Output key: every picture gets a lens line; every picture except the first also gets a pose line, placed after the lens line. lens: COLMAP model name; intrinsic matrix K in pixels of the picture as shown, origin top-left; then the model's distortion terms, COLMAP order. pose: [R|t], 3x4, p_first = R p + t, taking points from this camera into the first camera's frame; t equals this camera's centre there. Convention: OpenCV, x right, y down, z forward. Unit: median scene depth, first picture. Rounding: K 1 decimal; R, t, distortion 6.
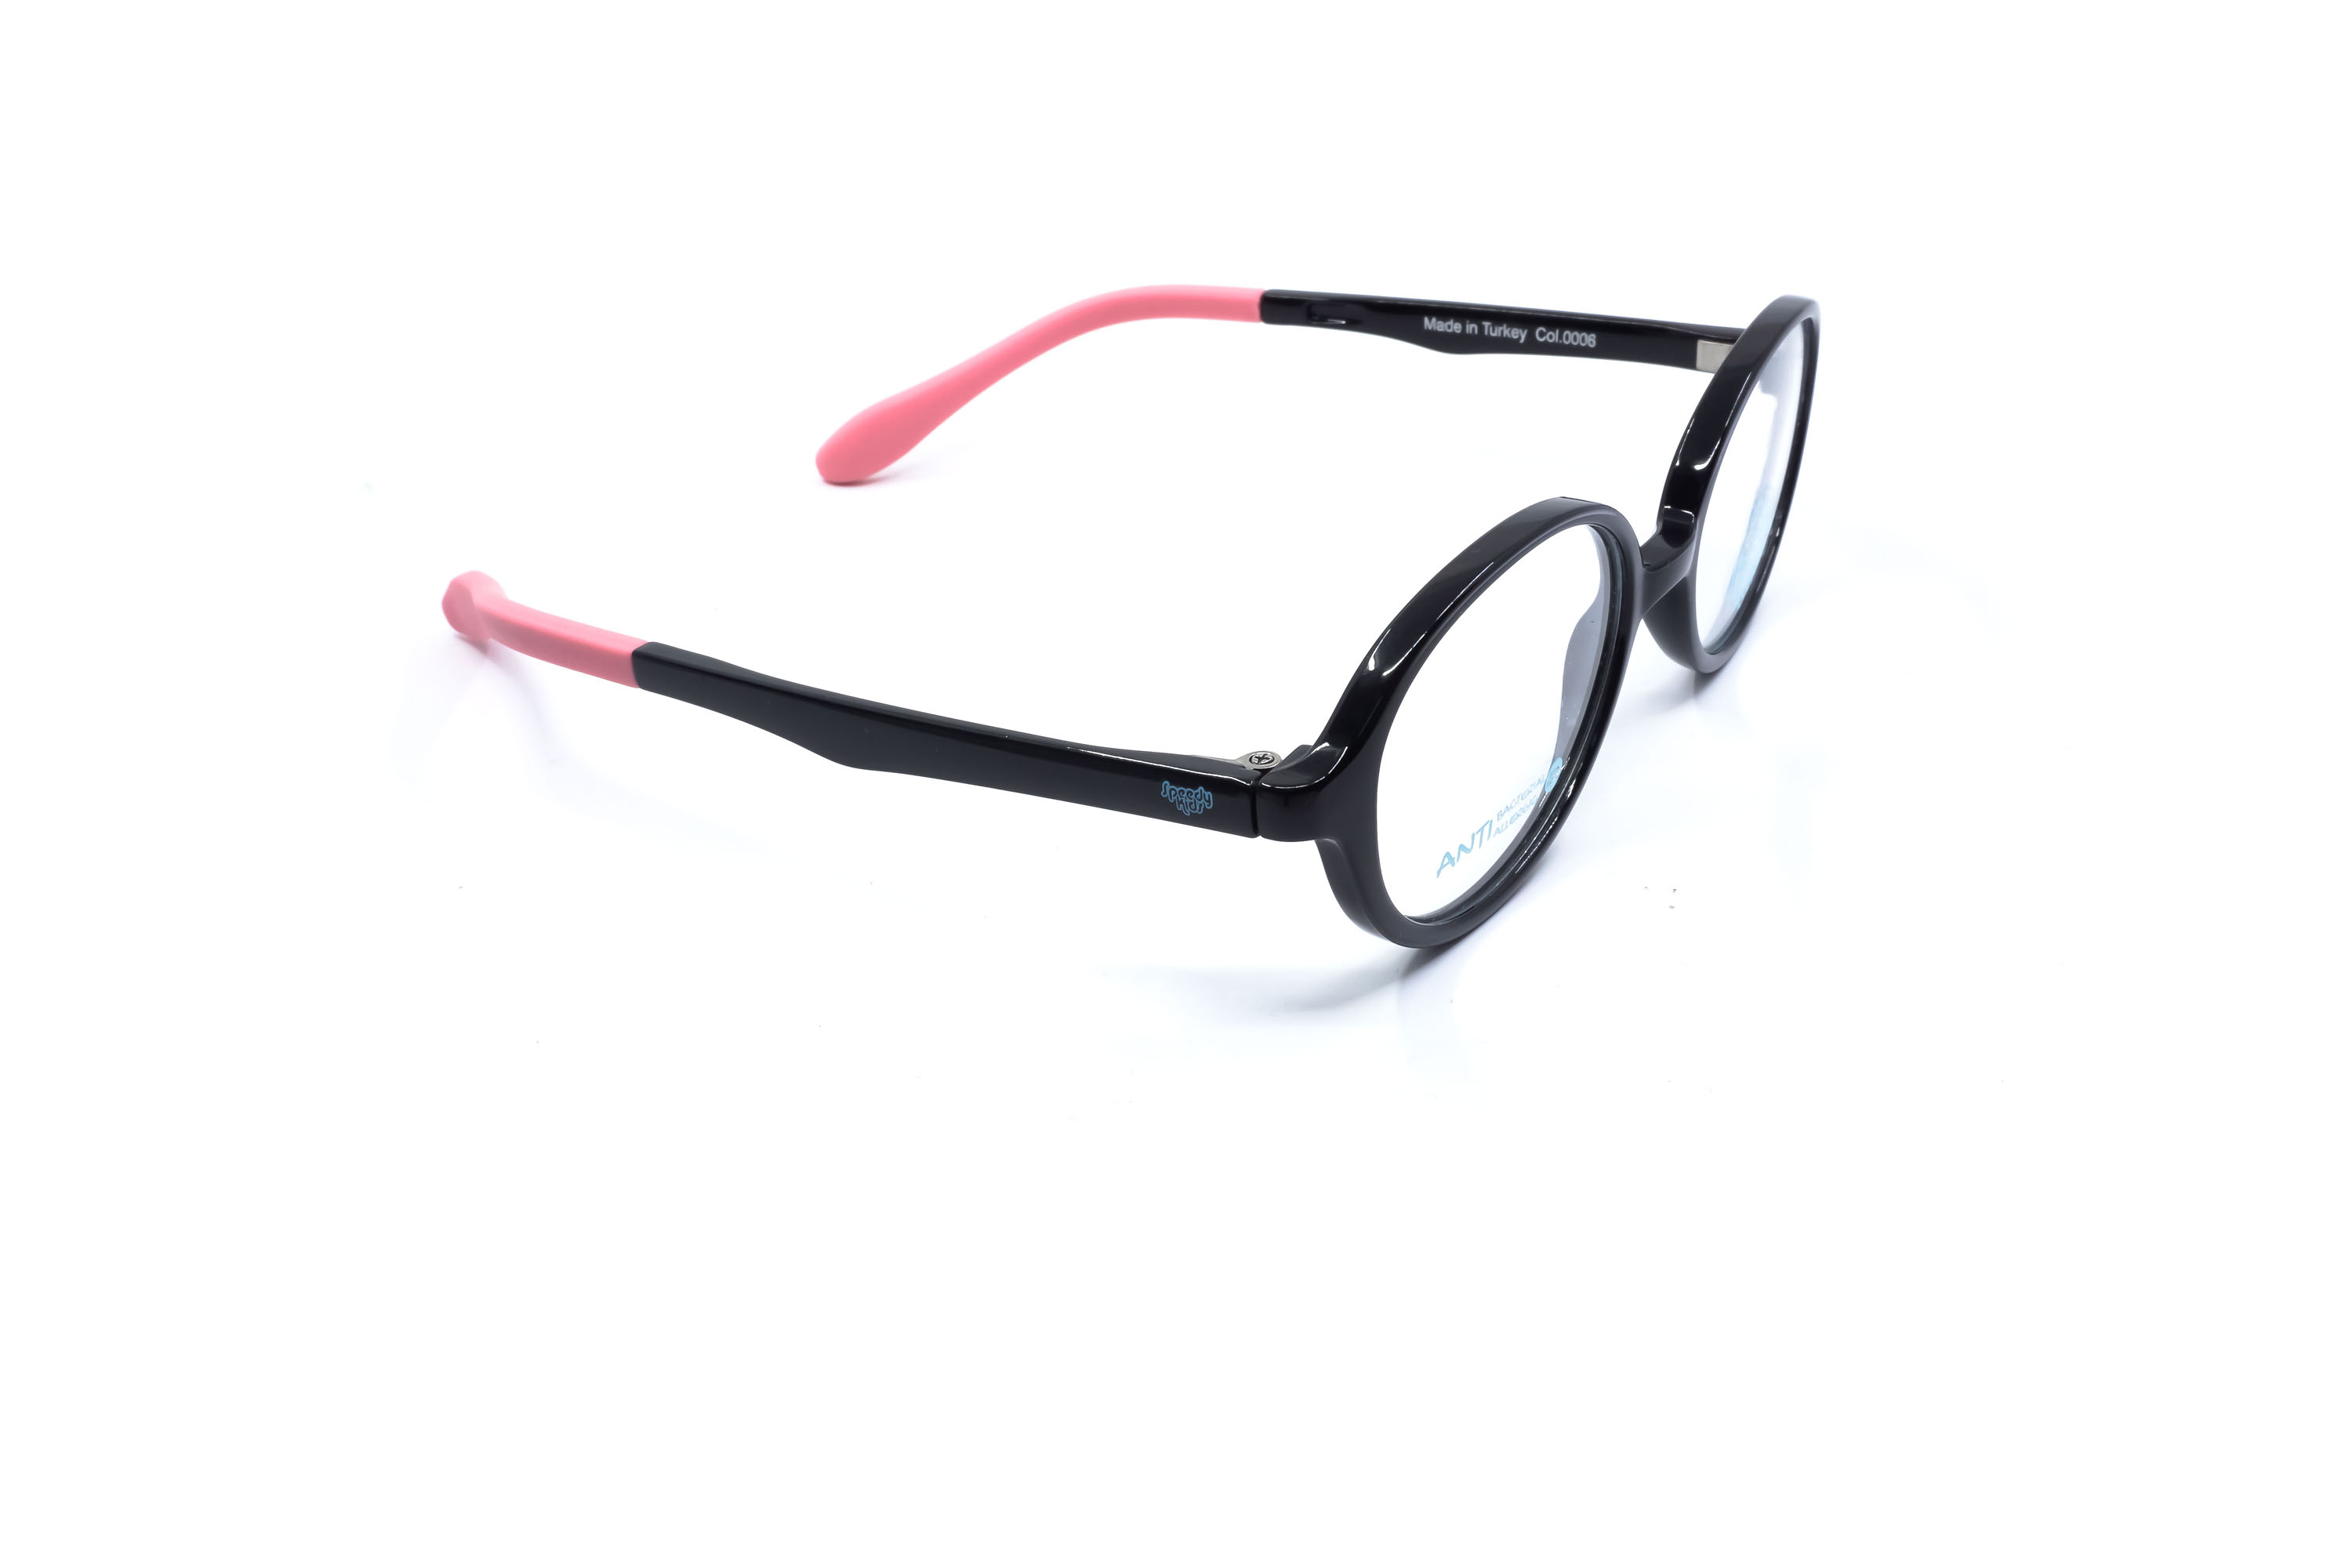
lens RADIAL K [[2438.8, 0, 1165.3], [0, 2438.8, 772.5], [0, 0, 1]] dist [0.017828, 0.000000]
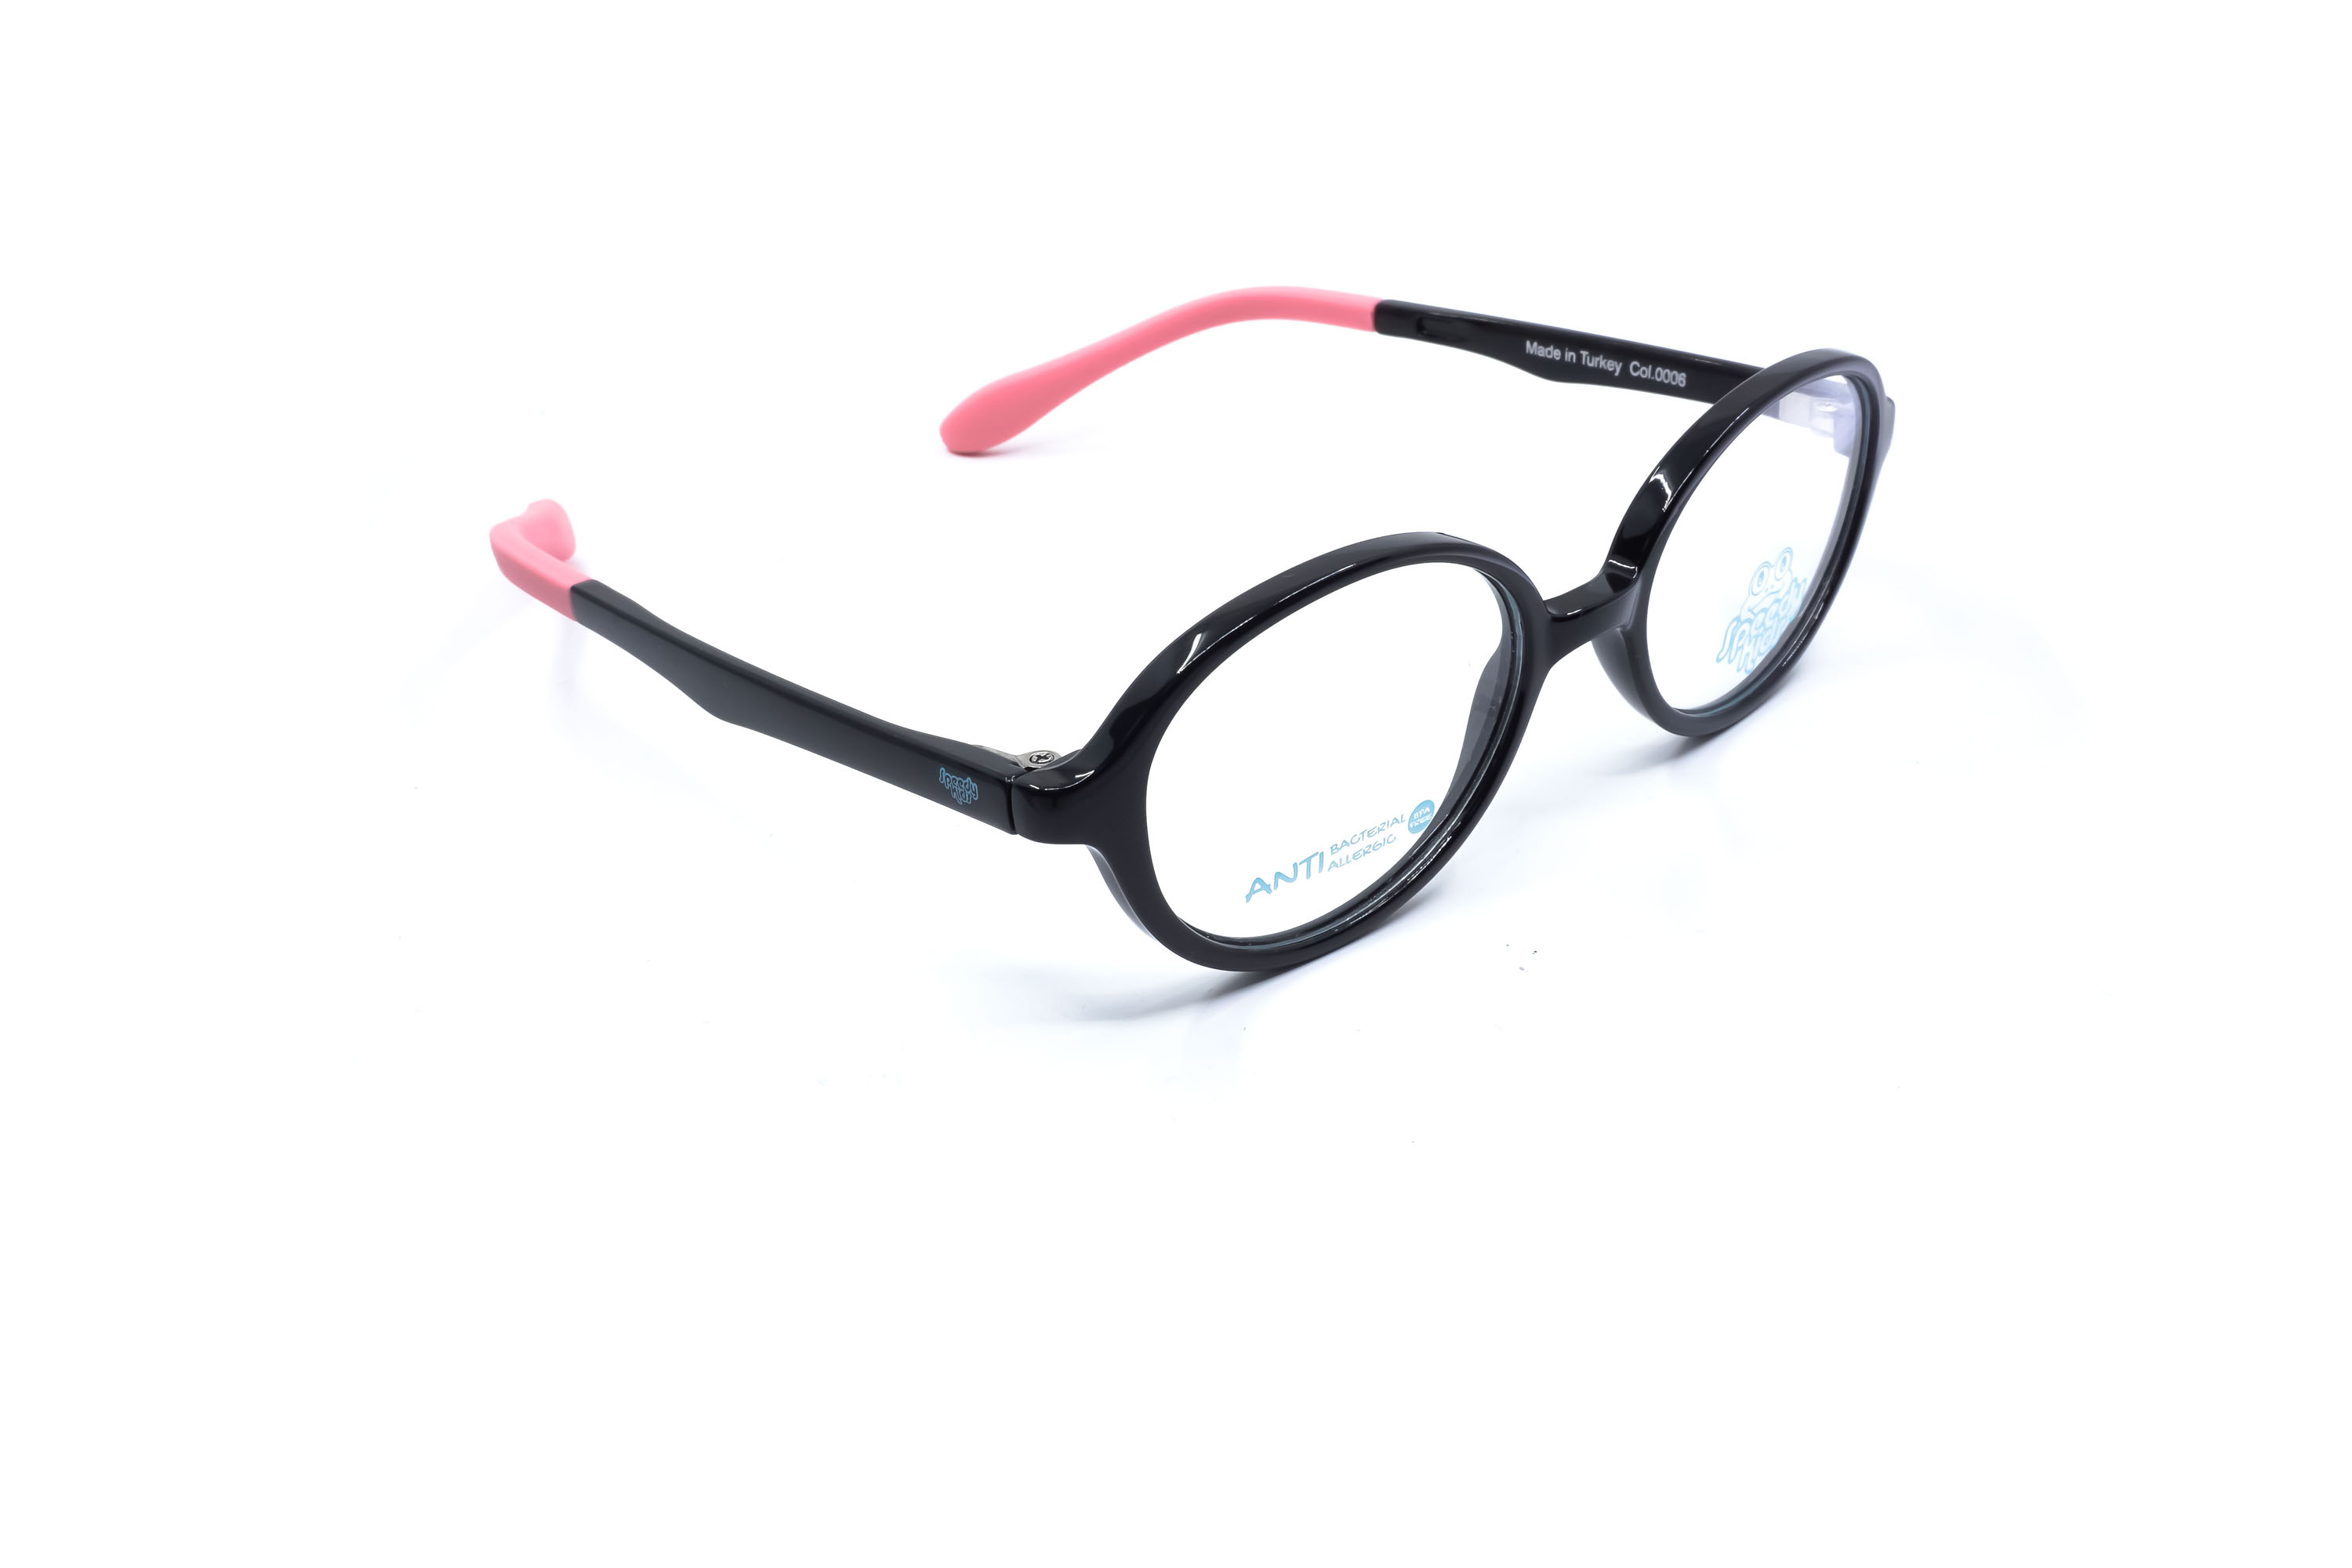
lens RADIAL K [[2438.8, 0, 1168.6], [0, 2438.8, 782.3], [0, 0, 1]] dist [0.017828, 0.000000]
pose [[0.966215, 0.126853, -0.224357, 0.212788], [-0.125110, 0.991898, 0.022026, -0.016307], [0.225334, 0.006787, 0.974258, 0.024368]]
